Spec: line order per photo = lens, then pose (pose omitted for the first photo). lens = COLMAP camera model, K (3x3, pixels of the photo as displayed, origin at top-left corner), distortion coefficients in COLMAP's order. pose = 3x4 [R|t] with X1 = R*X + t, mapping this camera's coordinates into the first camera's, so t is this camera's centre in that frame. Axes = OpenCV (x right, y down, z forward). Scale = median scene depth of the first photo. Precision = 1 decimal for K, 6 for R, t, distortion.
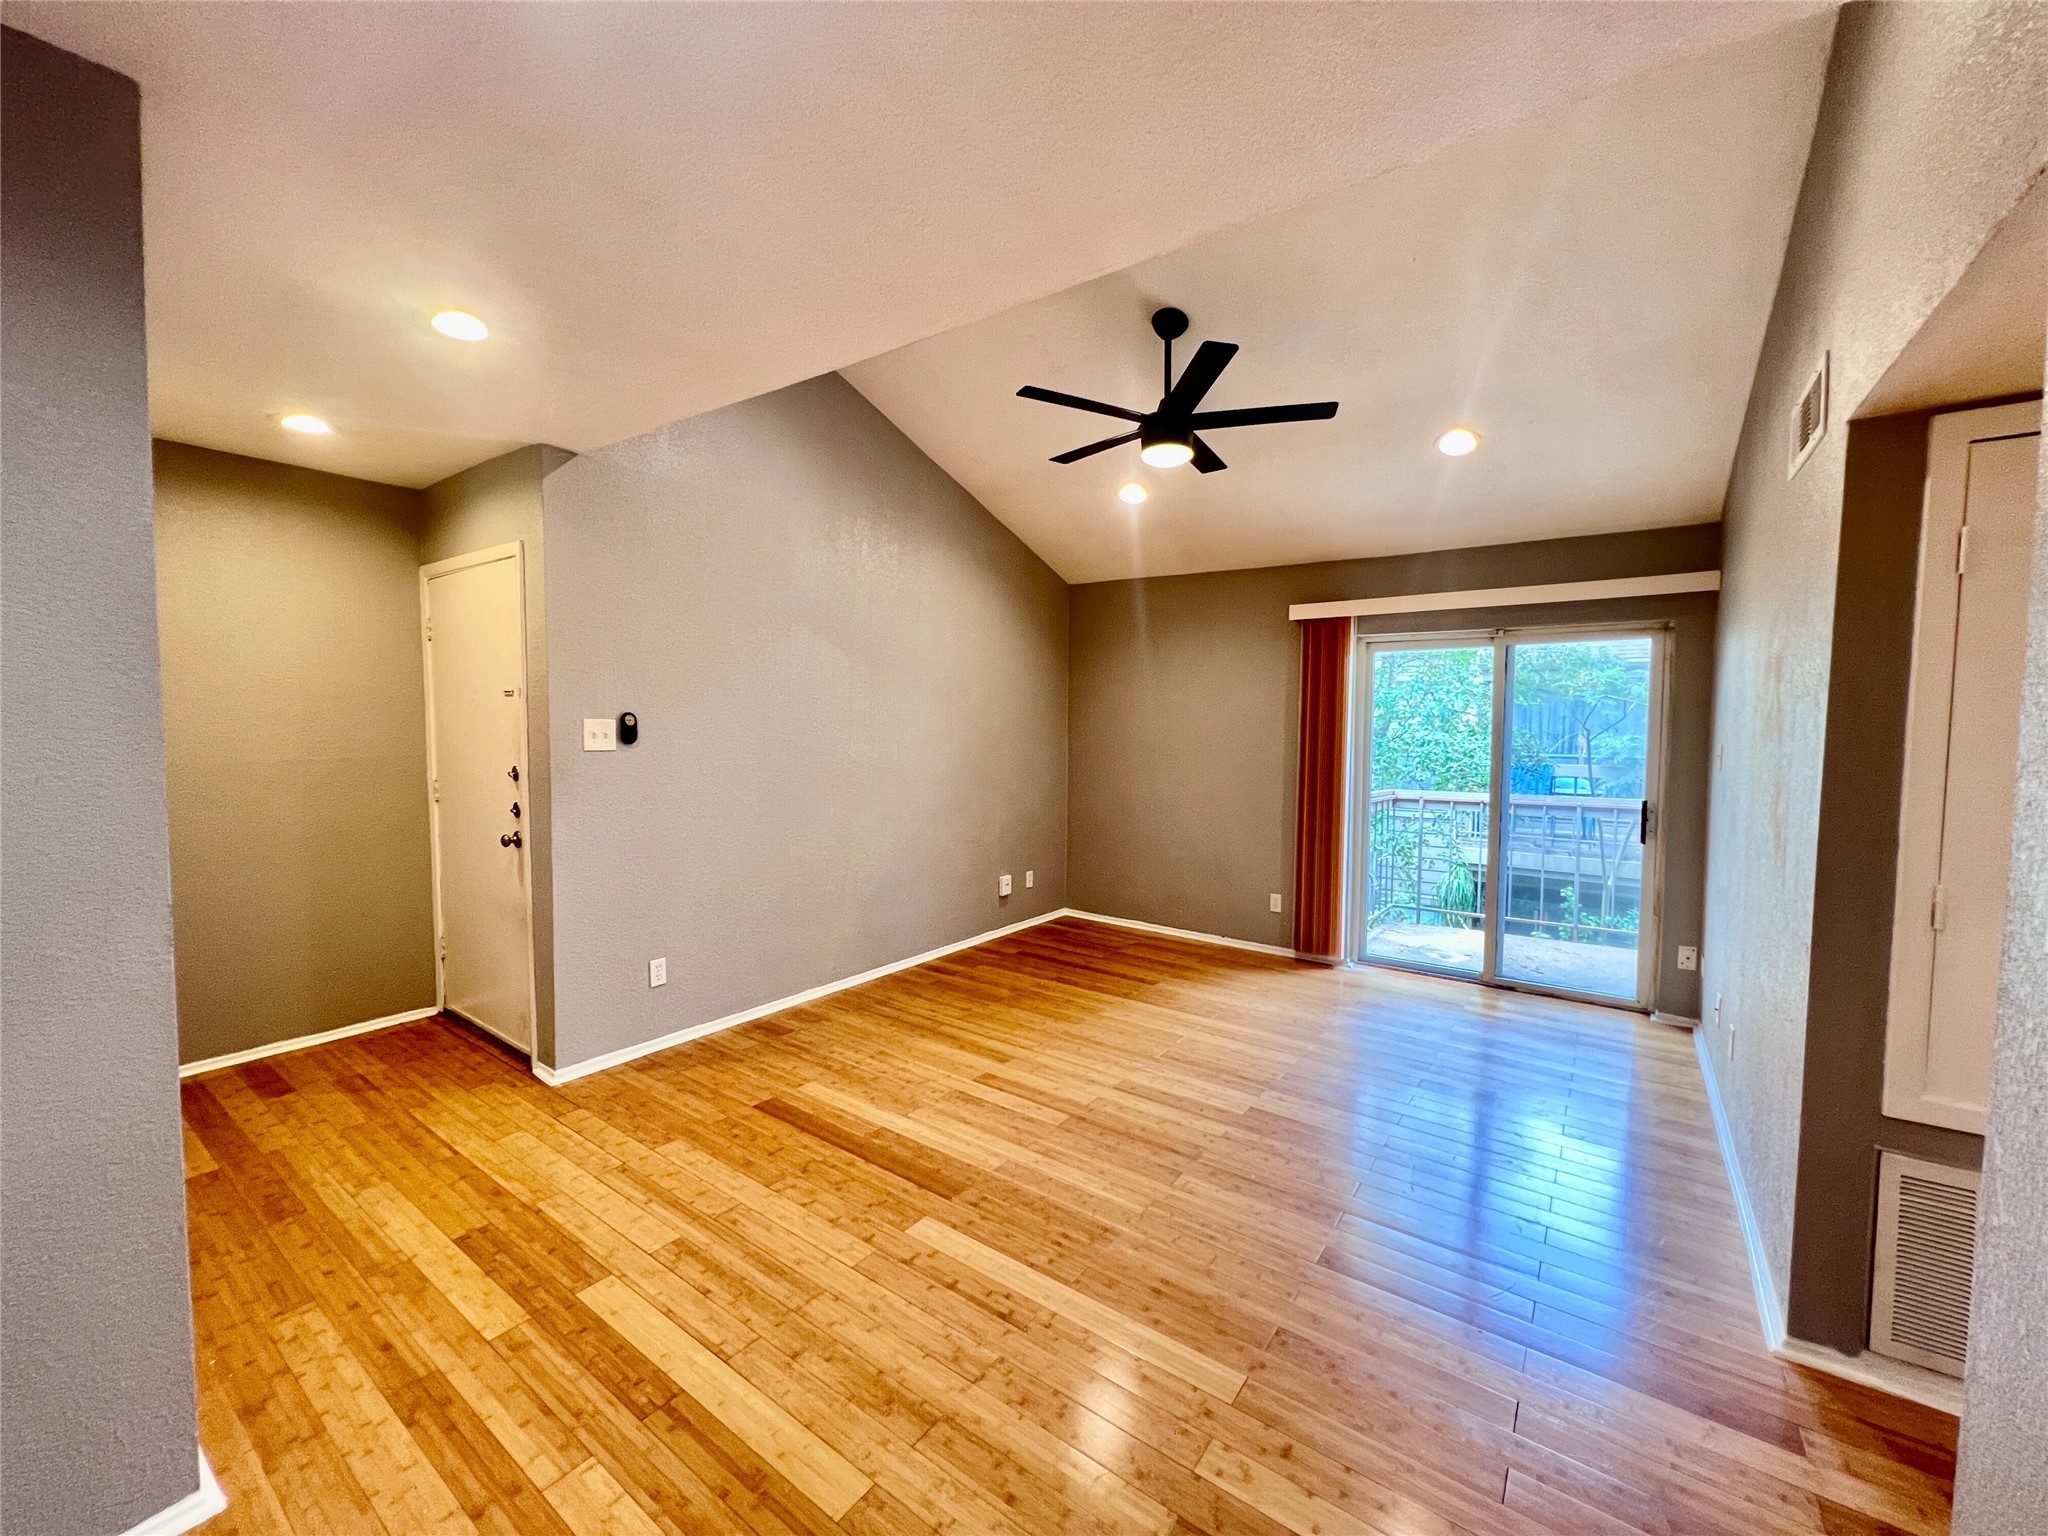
lens RADIAL K [[819.1, 0, 1024.0], [0, 819.1, 768.0], [0, 0, 1]] dist [0.001406, 0.000313]
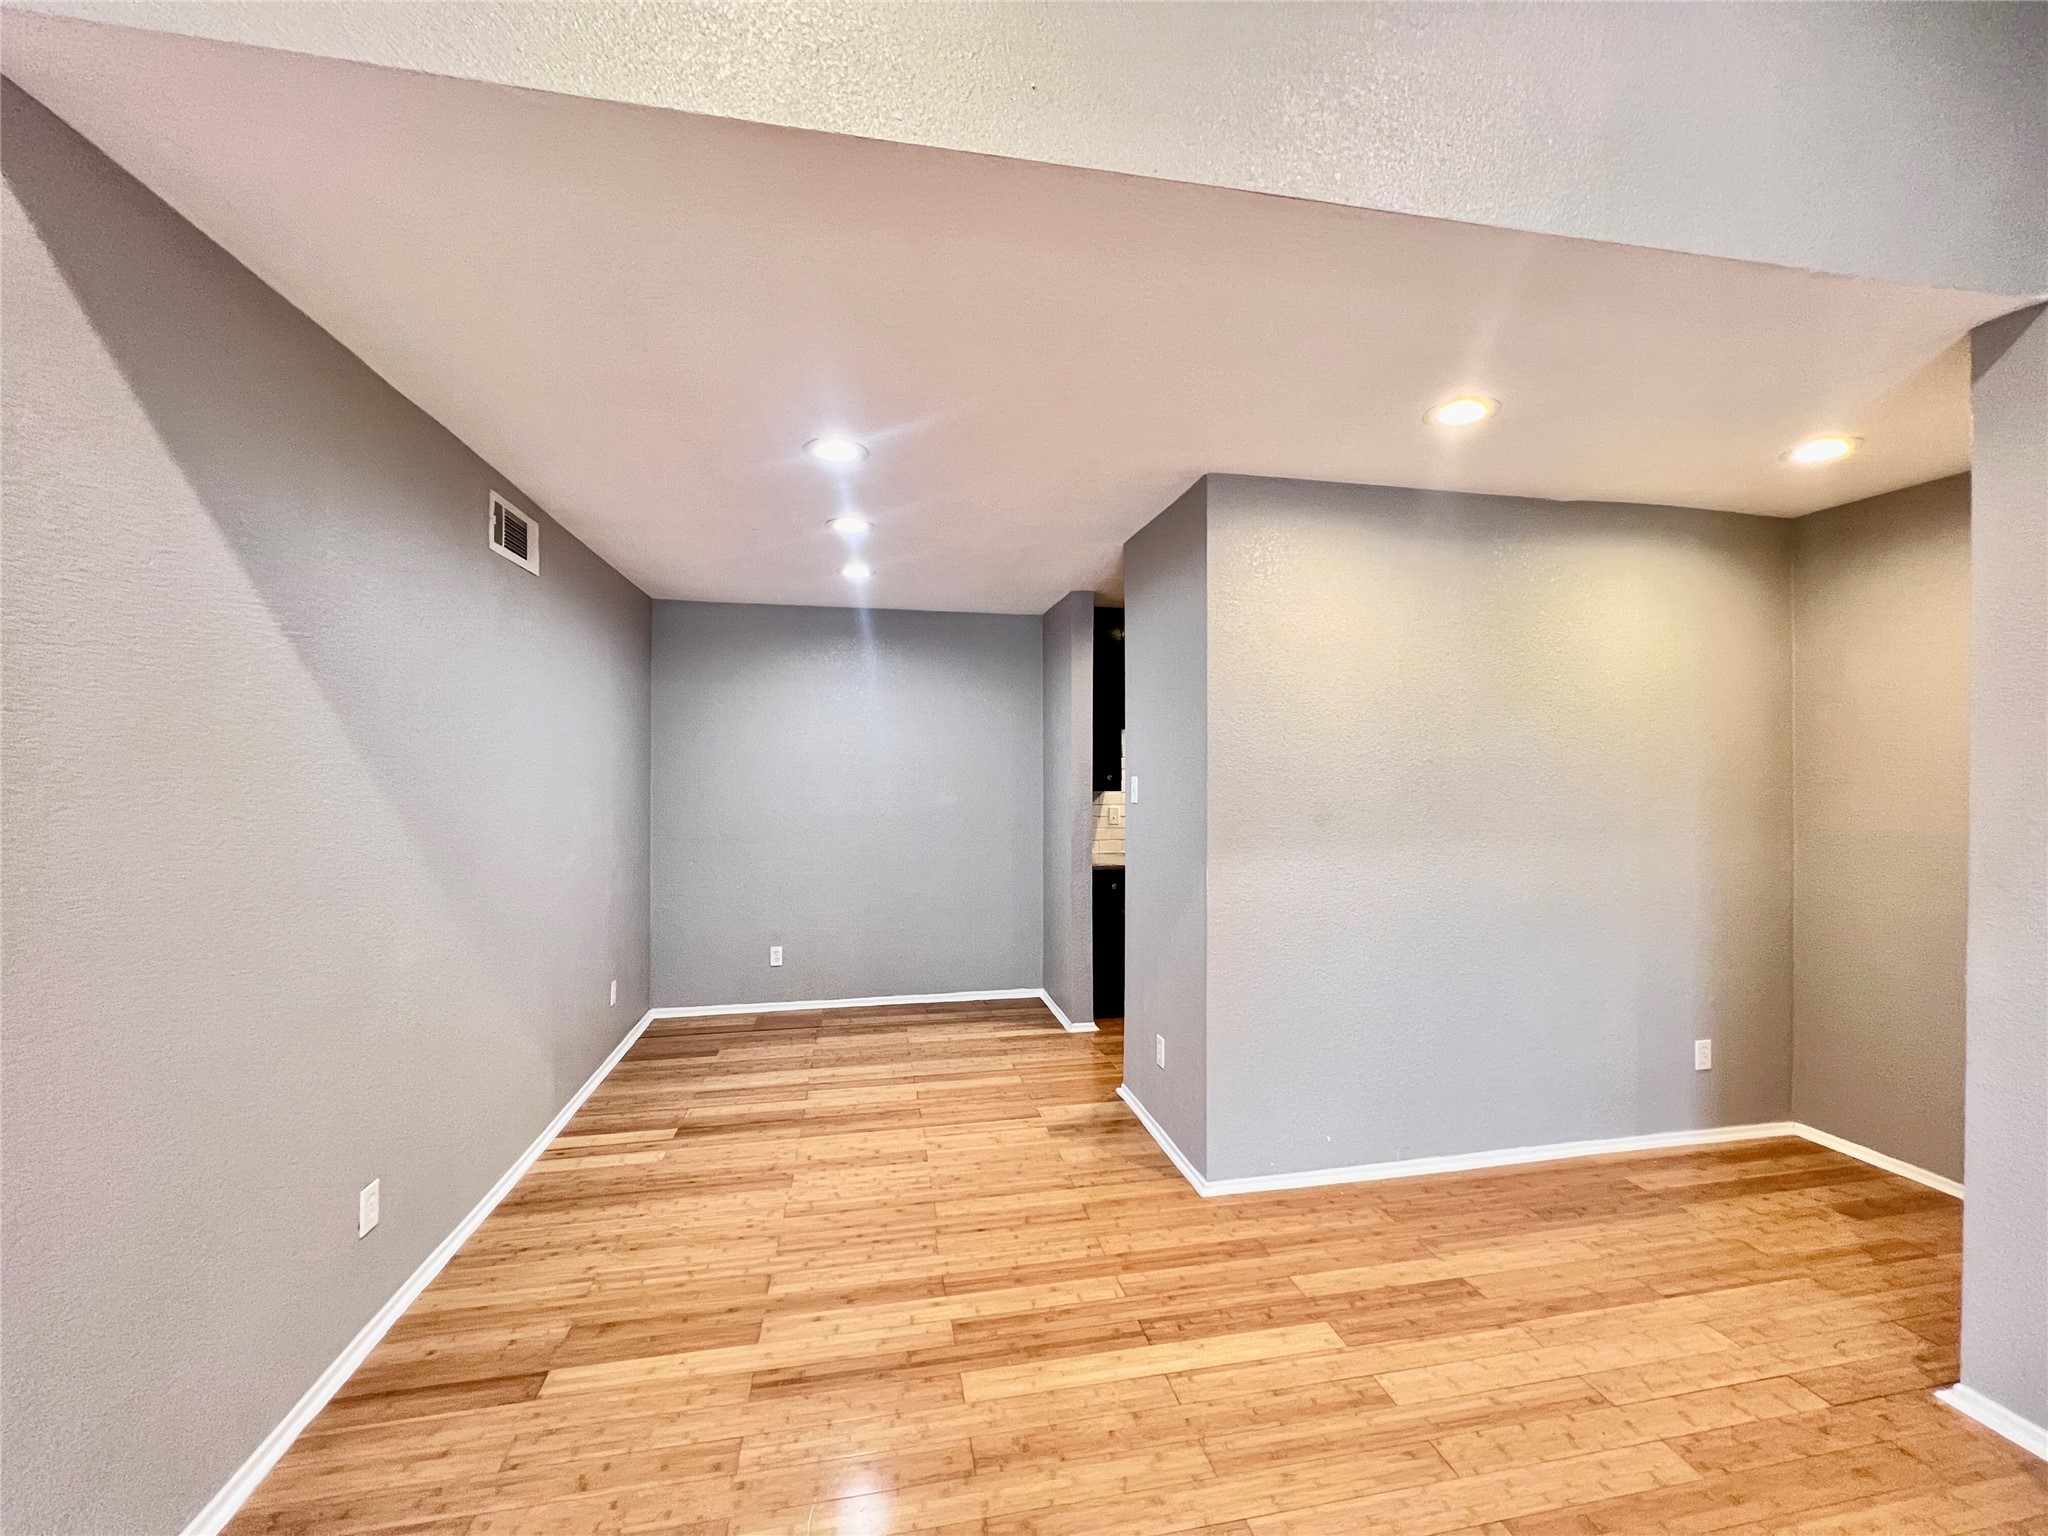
lens RADIAL K [[819.1, 0, 1024.0], [0, 819.1, 768.0], [0, 0, 1]] dist [0.001406, 0.000313]
pose [[-0.680652, -0.014552, -0.732462, 0.533146], [-0.051670, 0.998266, 0.028183, -0.084419], [0.730782, 0.057029, -0.680224, 1.478321]]
